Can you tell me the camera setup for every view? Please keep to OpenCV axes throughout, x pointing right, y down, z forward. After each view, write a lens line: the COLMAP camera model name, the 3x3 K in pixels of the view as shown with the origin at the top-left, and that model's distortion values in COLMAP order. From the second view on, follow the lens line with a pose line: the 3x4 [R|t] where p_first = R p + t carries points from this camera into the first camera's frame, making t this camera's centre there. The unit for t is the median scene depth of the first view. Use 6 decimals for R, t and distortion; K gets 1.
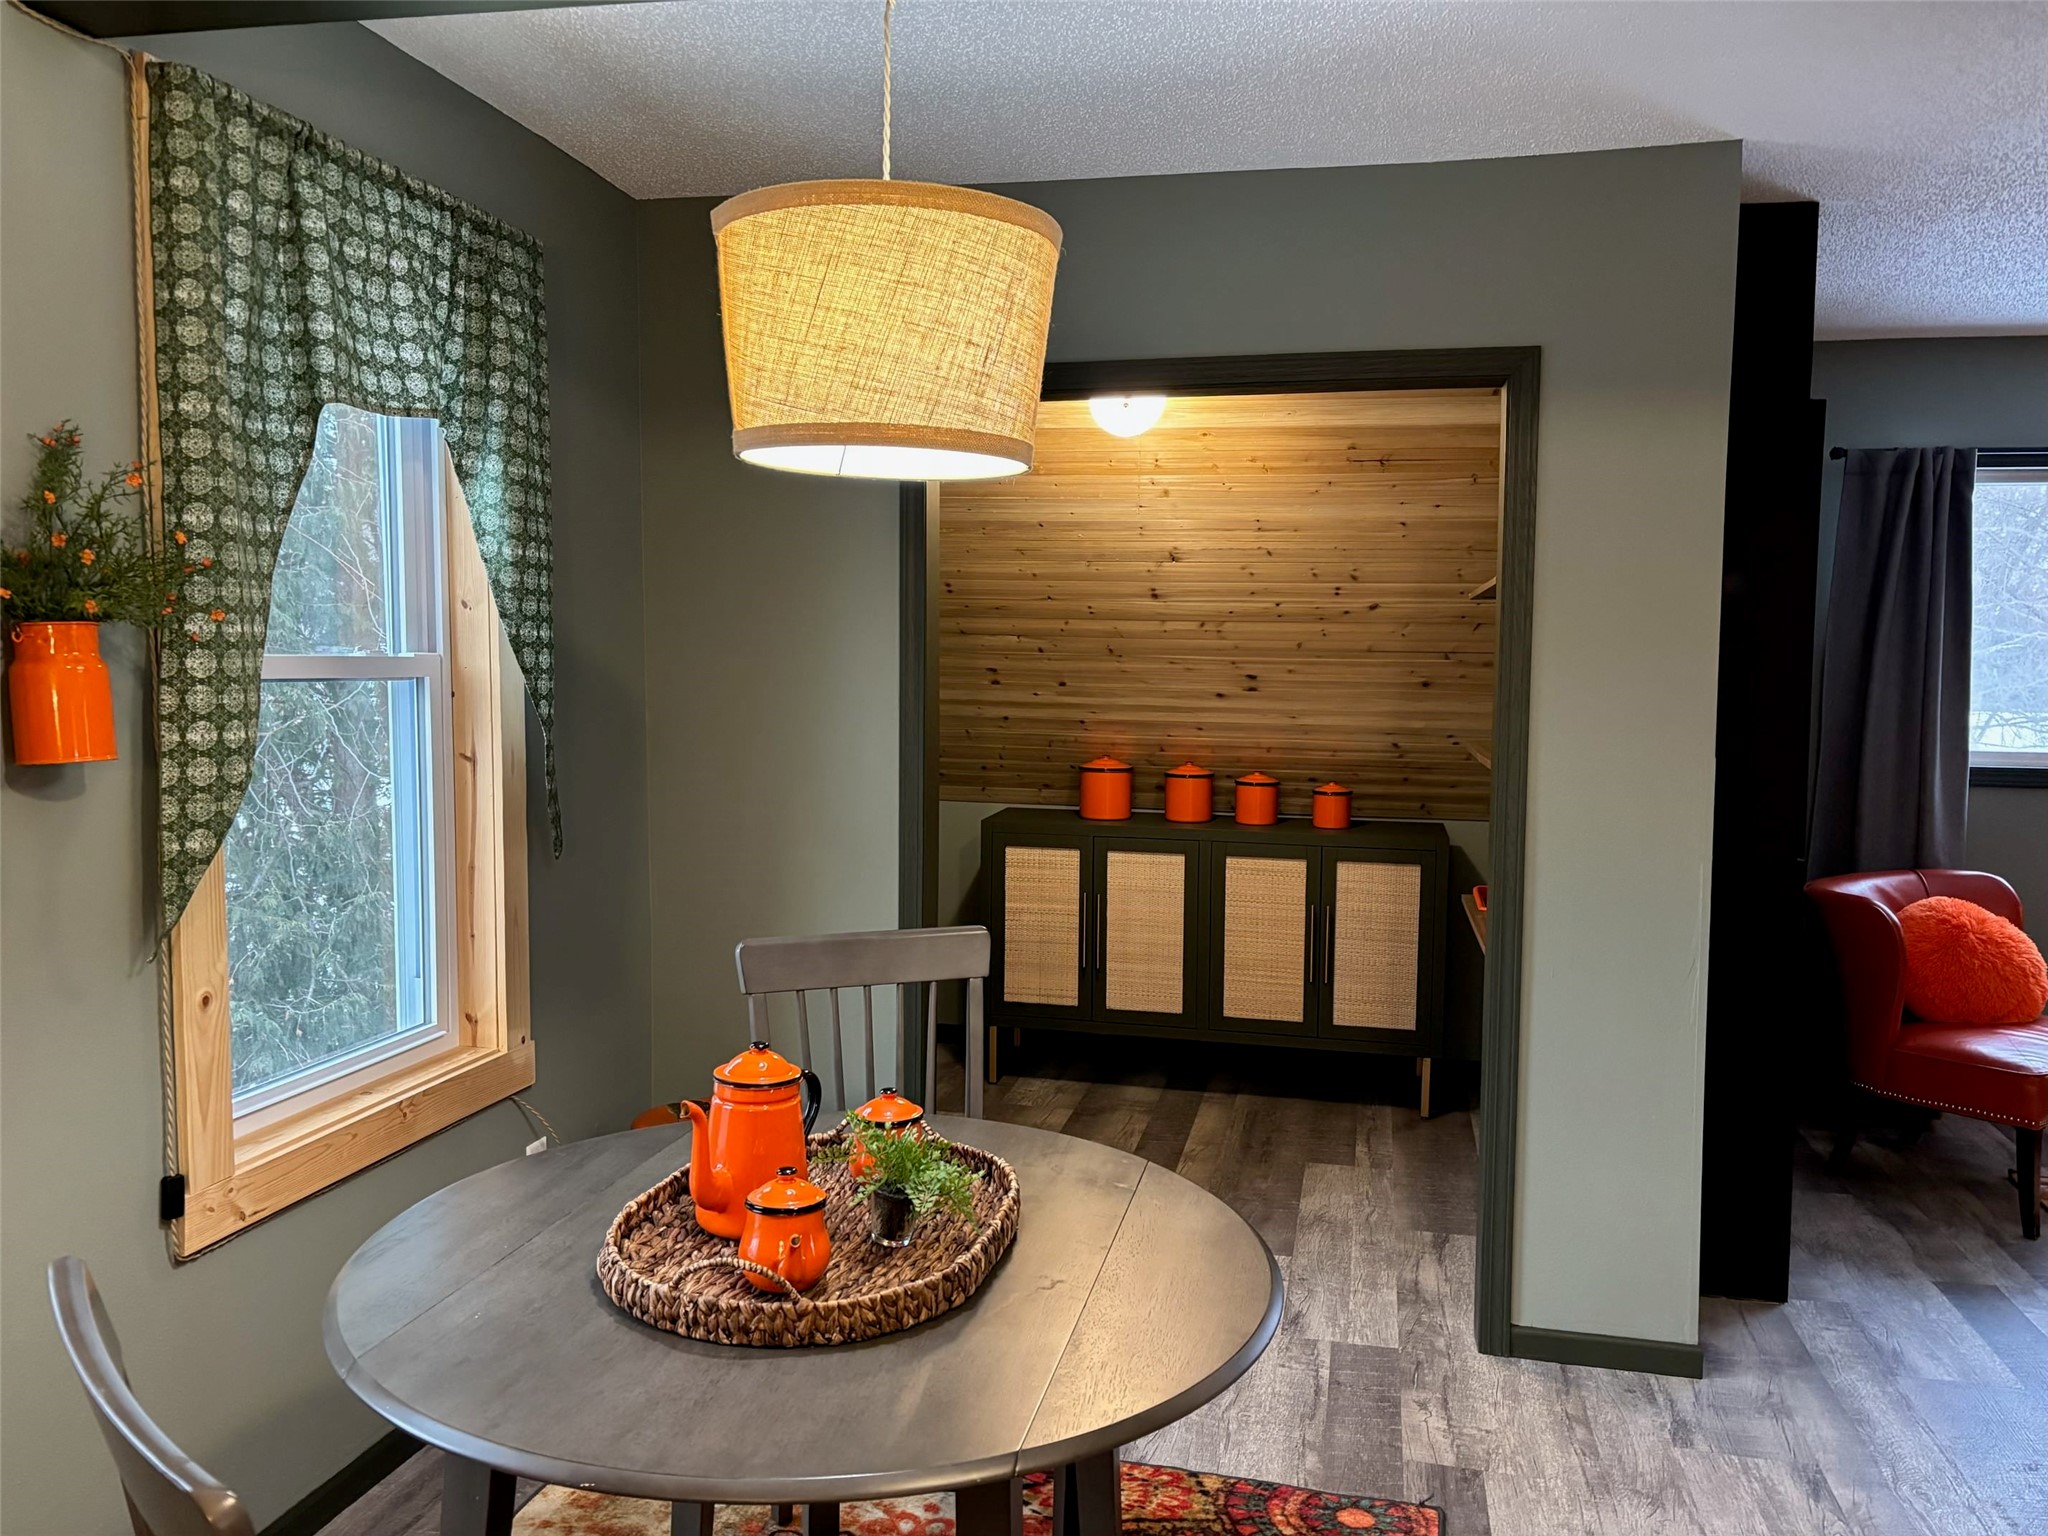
lens RADIAL K [[1539.6, 0, 1002.2], [0, 1539.6, 774.6], [0, 0, 1]] dist [0.050970, -0.060260]
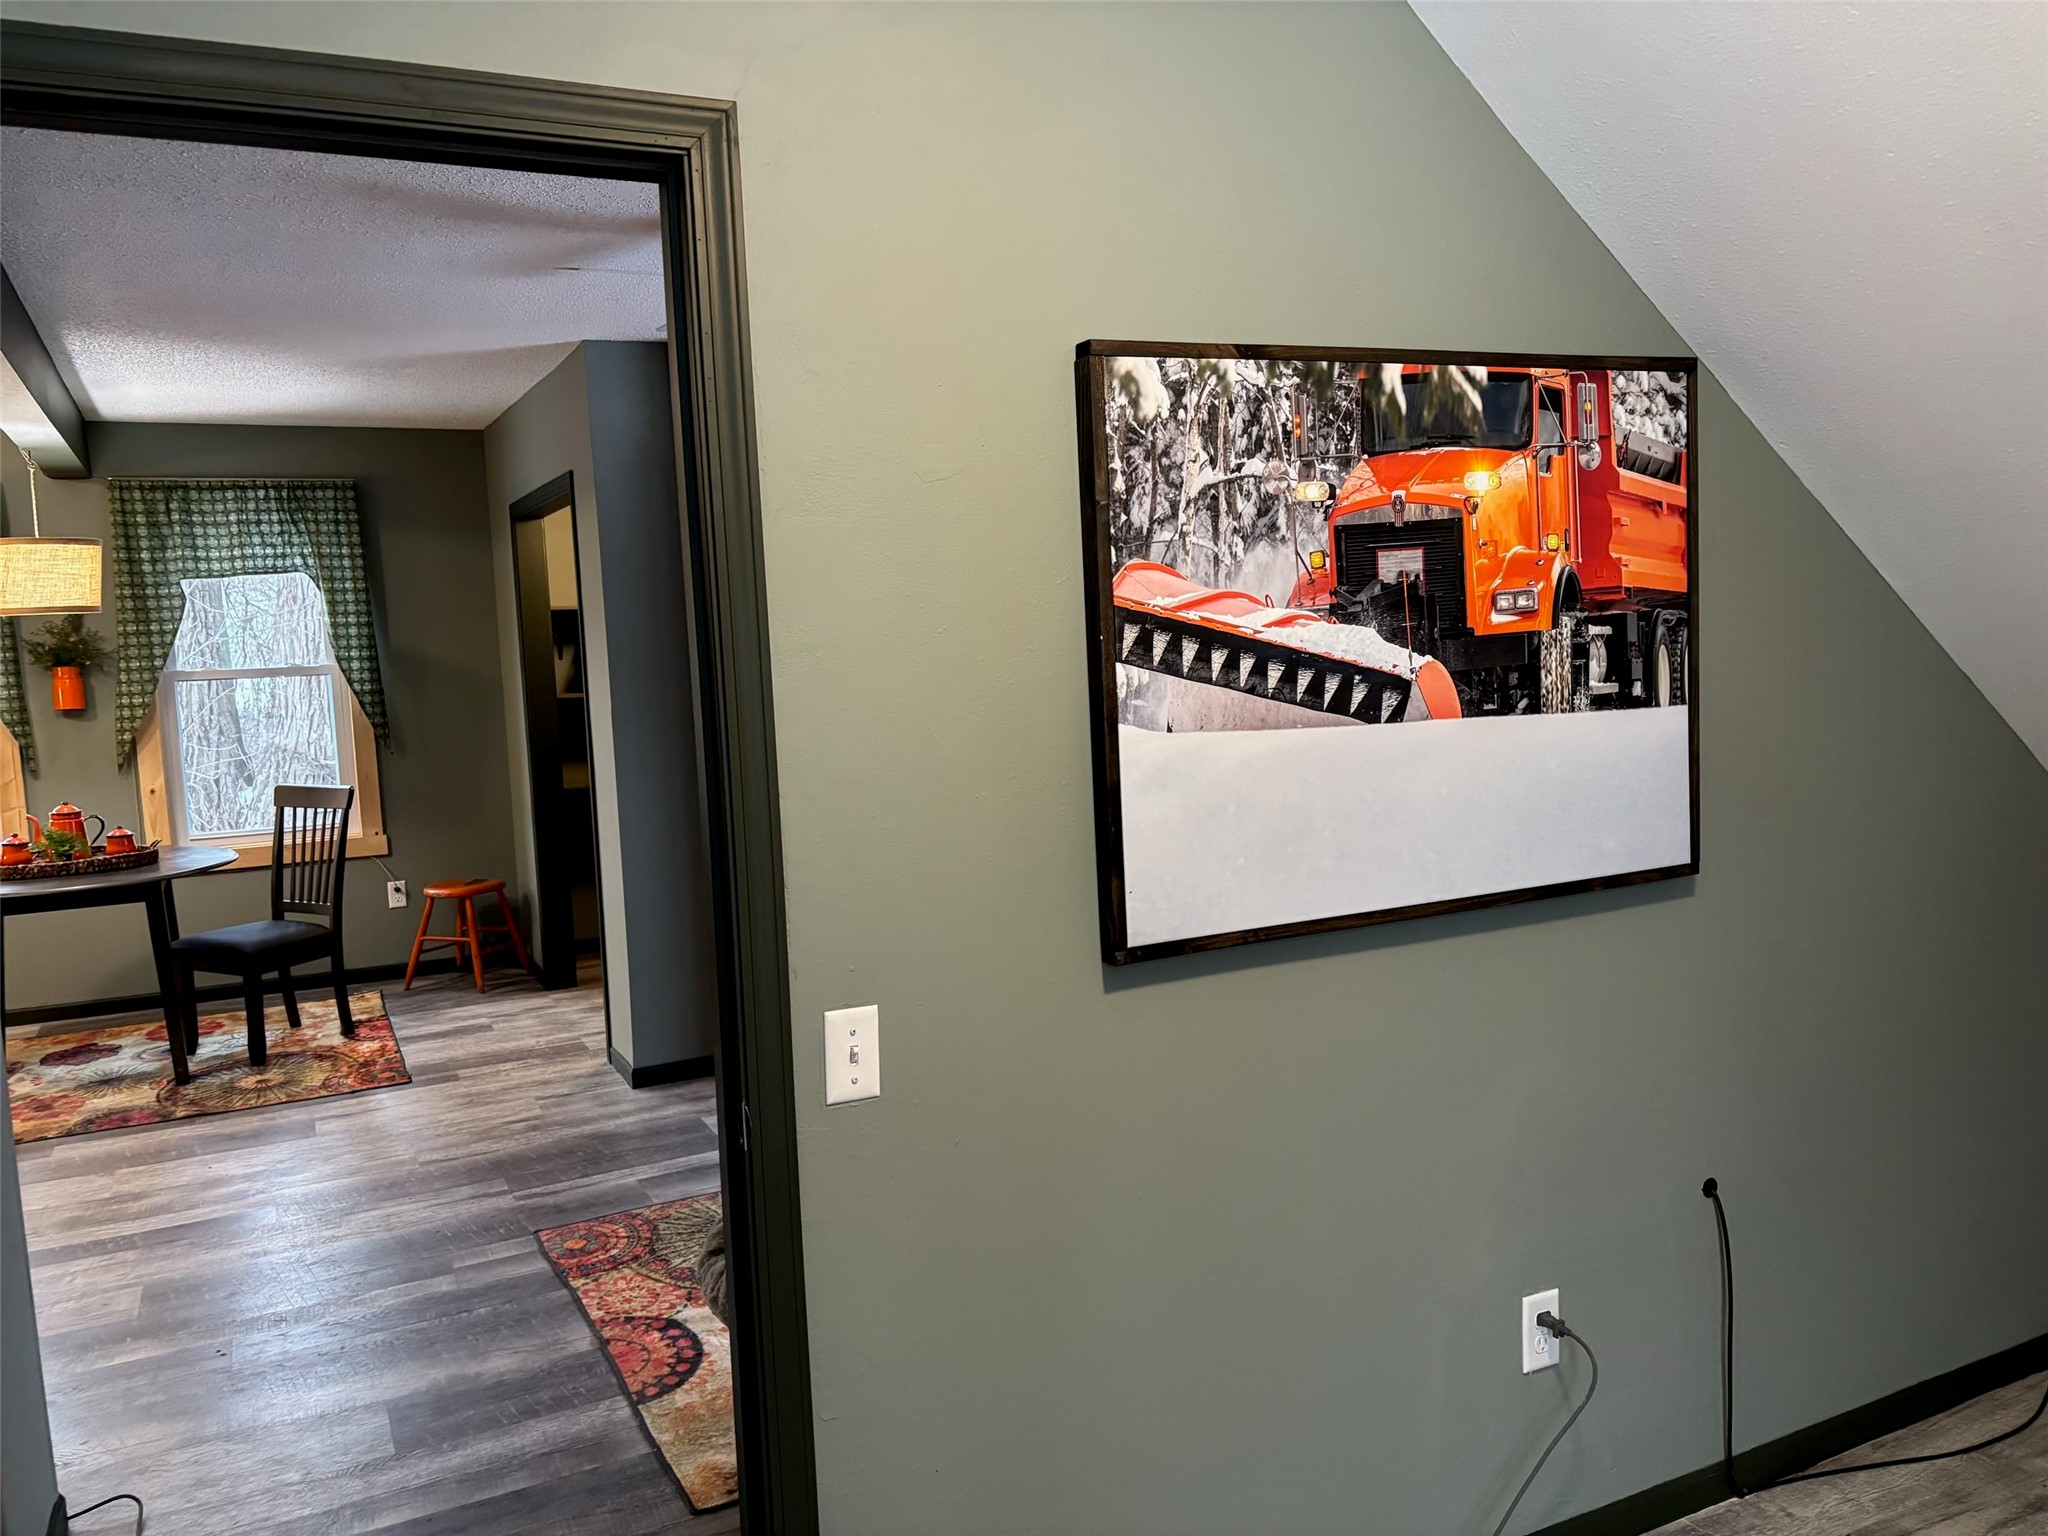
lens RADIAL K [[1539.6, 0, 1041.5], [0, 1539.6, 783.4], [0, 0, 1]] dist [0.050970, -0.060260]
pose [[0.644740, 0.045969, -0.763018, 1.298795], [-0.012003, 0.998676, 0.050025, -0.016786], [0.764307, -0.023094, 0.644438, 0.181858]]
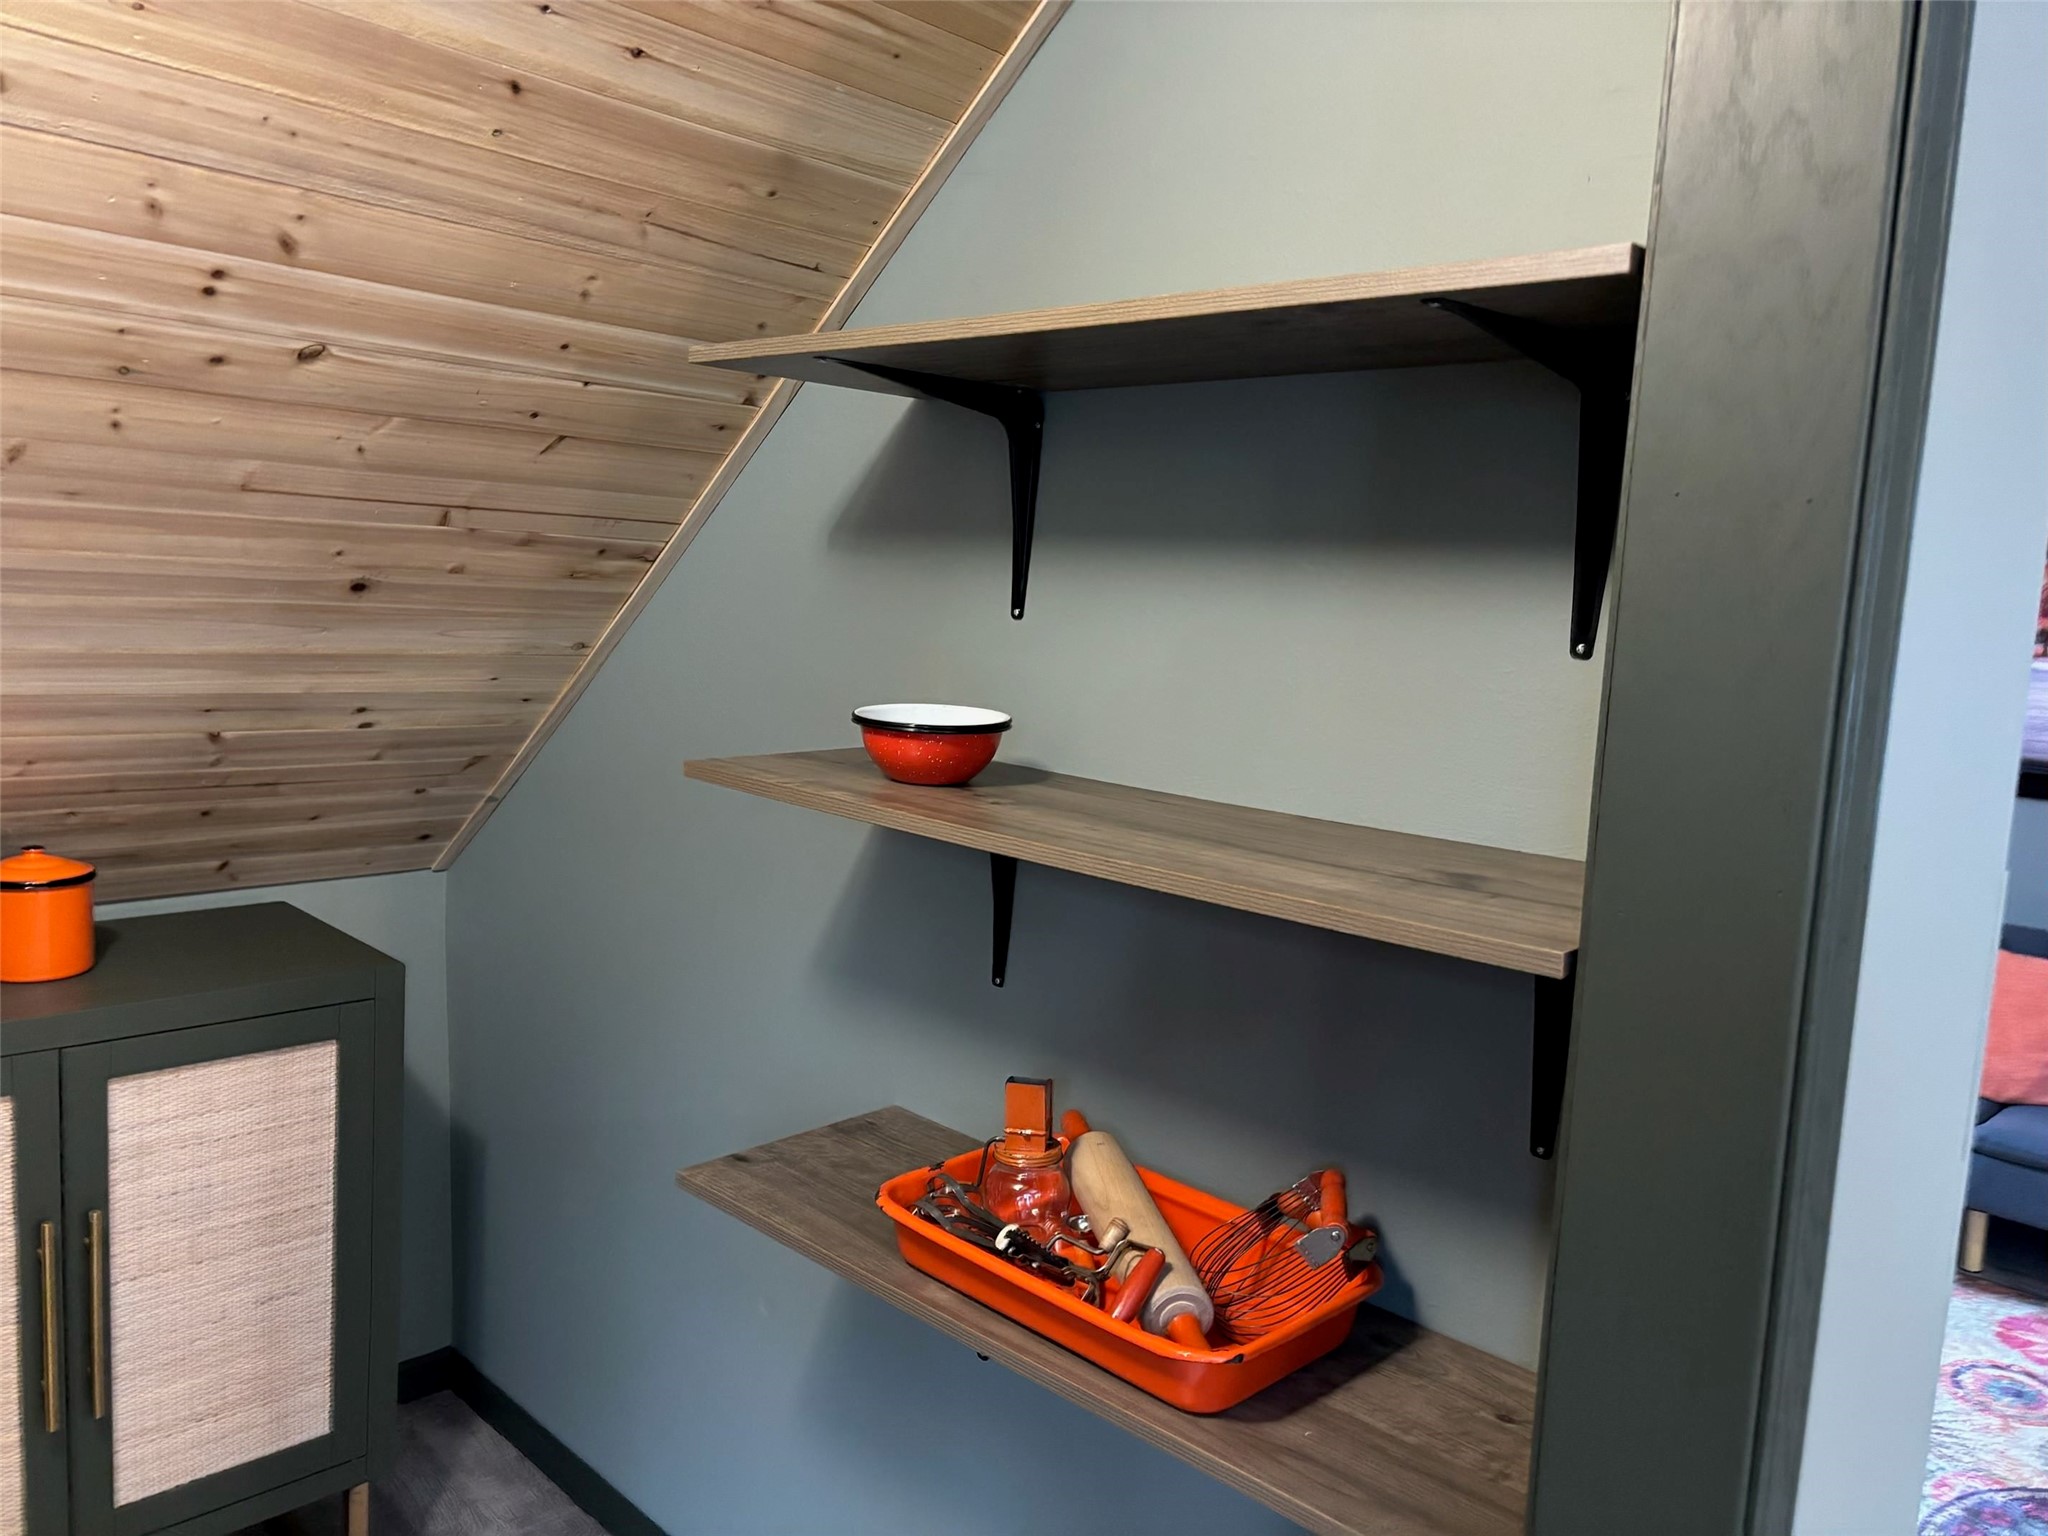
lens RADIAL K [[1539.6, 0, 1008.6], [0, 1539.6, 781.4], [0, 0, 1]] dist [0.050970, -0.060260]
pose [[0.513909, -0.097818, 0.852250, 0.025307], [0.015555, 0.994377, 0.104751, -0.046902], [-0.857704, -0.040576, 0.512541, 0.648701]]
